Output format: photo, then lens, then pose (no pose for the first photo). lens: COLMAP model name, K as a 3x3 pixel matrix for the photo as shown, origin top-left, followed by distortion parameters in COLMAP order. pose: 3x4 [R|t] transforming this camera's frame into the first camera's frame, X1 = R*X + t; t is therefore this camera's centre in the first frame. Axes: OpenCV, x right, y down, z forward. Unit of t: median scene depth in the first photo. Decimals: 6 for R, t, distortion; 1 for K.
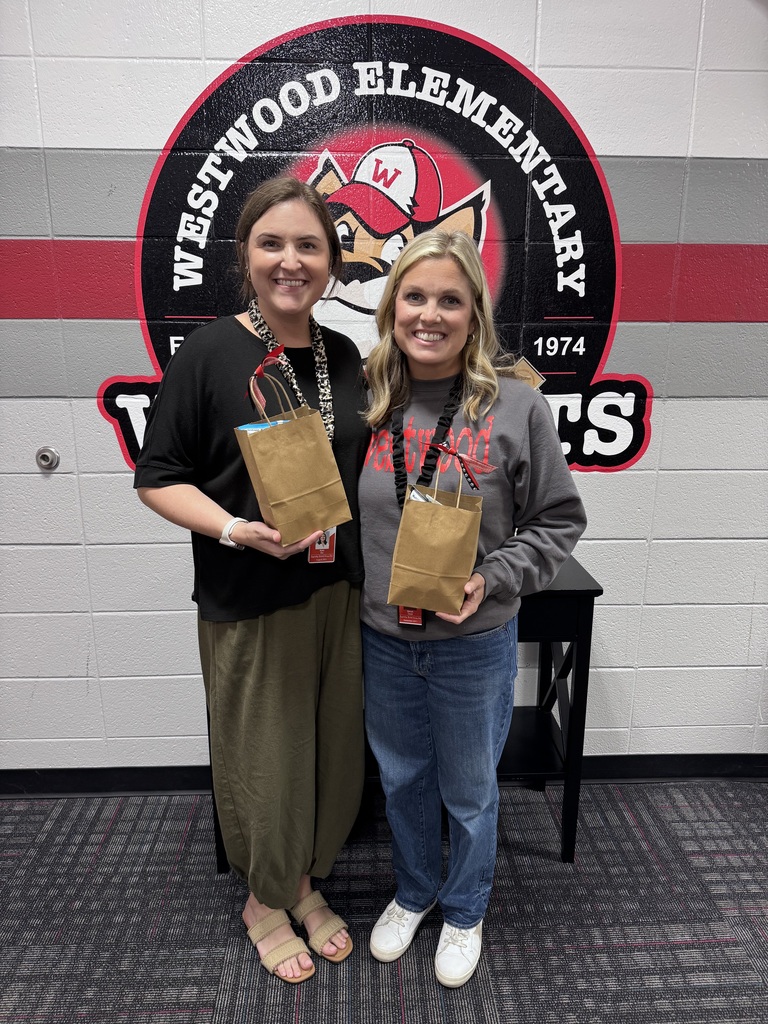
lens RADIAL K [[725.1, 0, 382.0], [0, 725.1, 514.1], [0, 0, 1]] dist [0.003636, -0.001798]
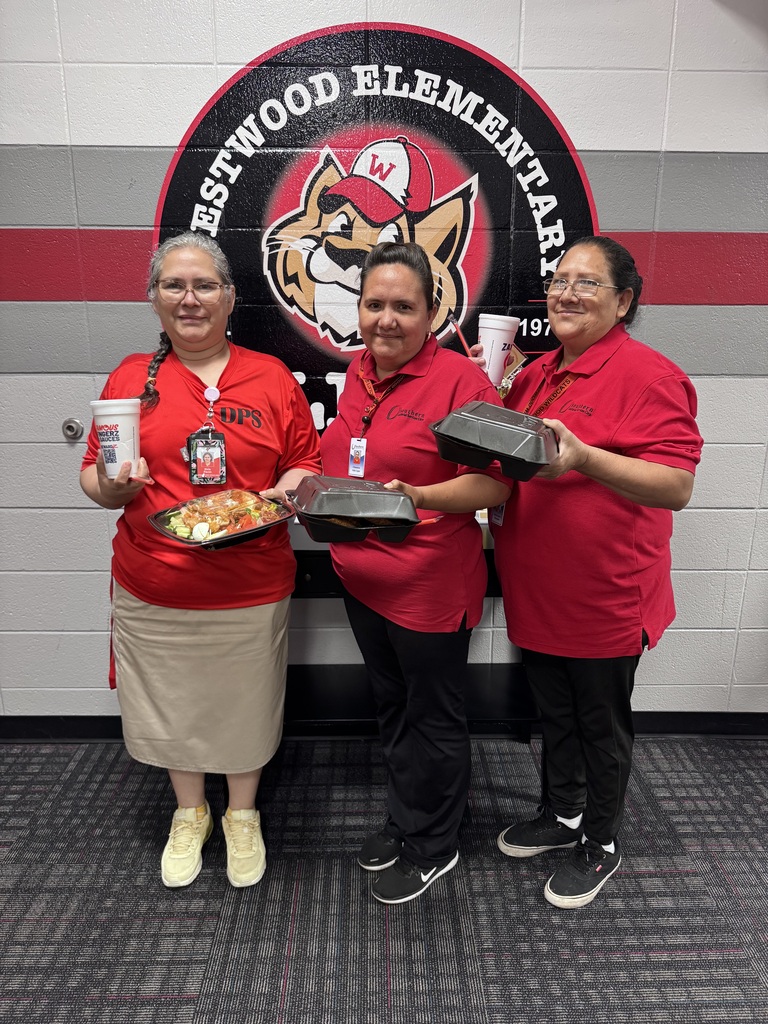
lens RADIAL K [[725.1, 0, 384.4], [0, 725.1, 508.5], [0, 0, 1]] dist [0.003636, -0.001798]
pose [[0.999717, 0.007208, -0.022649, 0.037796], [-0.007066, 0.999955, 0.006360, 0.035588], [0.022694, -0.006198, 0.999723, -0.092117]]
